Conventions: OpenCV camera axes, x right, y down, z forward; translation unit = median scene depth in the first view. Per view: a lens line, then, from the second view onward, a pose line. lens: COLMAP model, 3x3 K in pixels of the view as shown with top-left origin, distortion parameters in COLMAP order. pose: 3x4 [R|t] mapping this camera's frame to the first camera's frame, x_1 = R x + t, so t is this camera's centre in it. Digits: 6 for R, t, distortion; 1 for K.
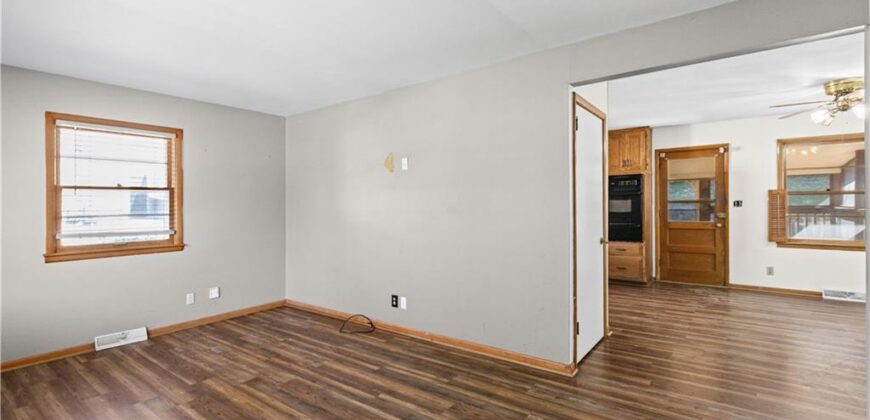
lens RADIAL K [[396.4, 0, 437.1], [0, 396.4, 204.6], [0, 0, 1]] dist [0.002097, -0.000047]
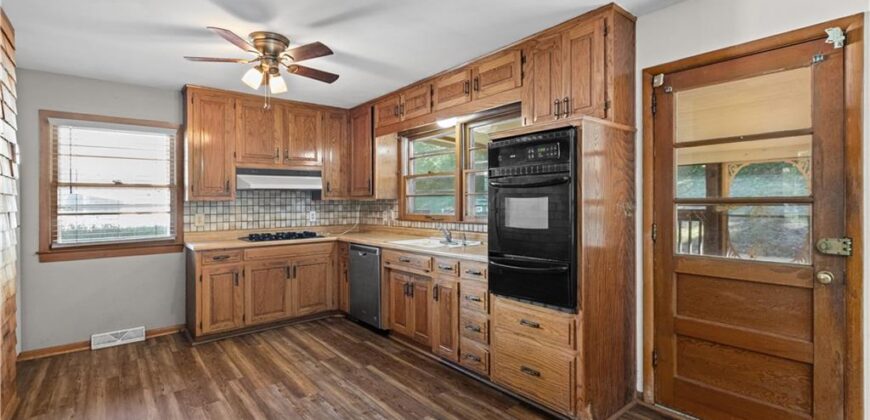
lens RADIAL K [[395.1, 0, 435.6], [0, 395.1, 198.9], [0, 0, 1]] dist [-0.000710, -0.000286]
pose [[0.972178, 0.003863, -0.234213, 0.469775], [-0.004980, 0.999979, -0.004179, -0.007771], [0.234192, 0.005229, 0.972176, 0.605844]]
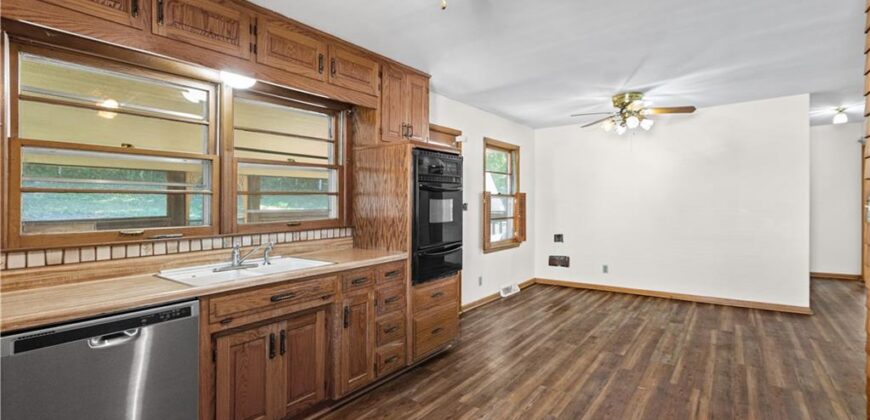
lens RADIAL K [[394.9, 0, 435.0], [0, 394.9, 210.0], [0, 0, 1]] dist [0.000151, -0.000119]
pose [[0.004324, -0.002346, 0.999988, -0.058108], [0.010291, 0.999944, 0.002301, 0.001769], [-0.999938, 0.010280, 0.004347, 1.014991]]
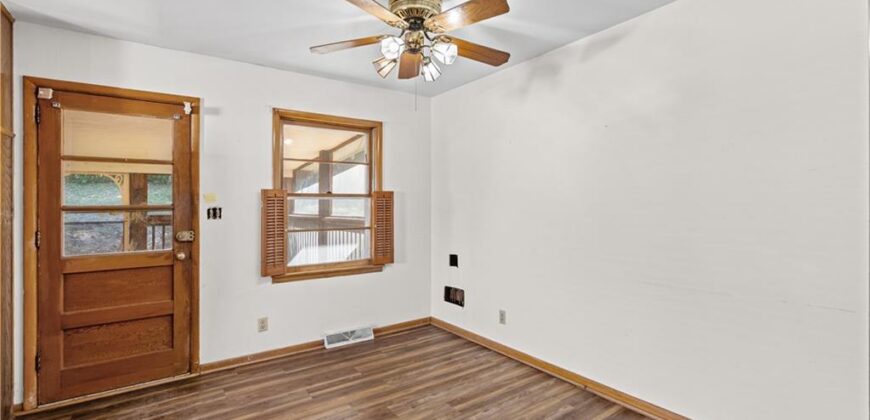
lens RADIAL K [[396.4, 0, 437.1], [0, 396.4, 204.6], [0, 0, 1]] dist [0.002097, -0.000047]
pose [[0.299504, 0.007558, 0.954065, 0.318016], [0.002952, 0.999956, -0.008848, -0.007903], [-0.954090, 0.005467, 0.299469, 0.525078]]
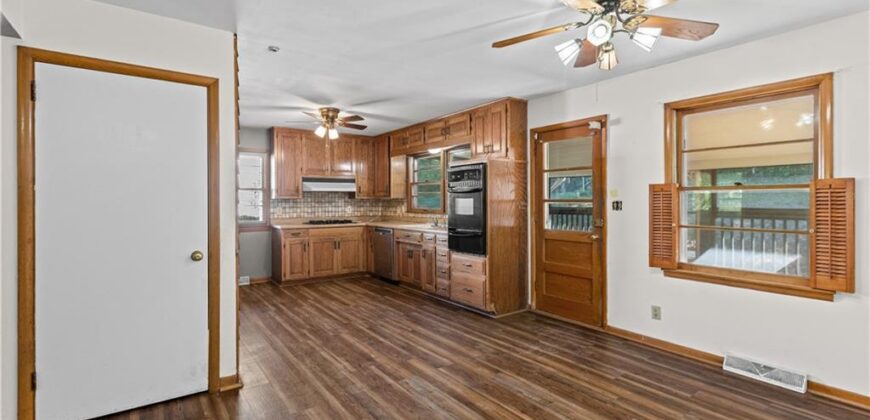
lens RADIAL K [[396.4, 0, 437.1], [0, 396.4, 204.6], [0, 0, 1]] dist [0.002097, -0.000047]
pose [[0.955851, 0.013387, -0.293548, 0.636522], [-0.008654, 0.999811, 0.017416, -0.012365], [0.293725, -0.014107, 0.955786, 0.273607]]
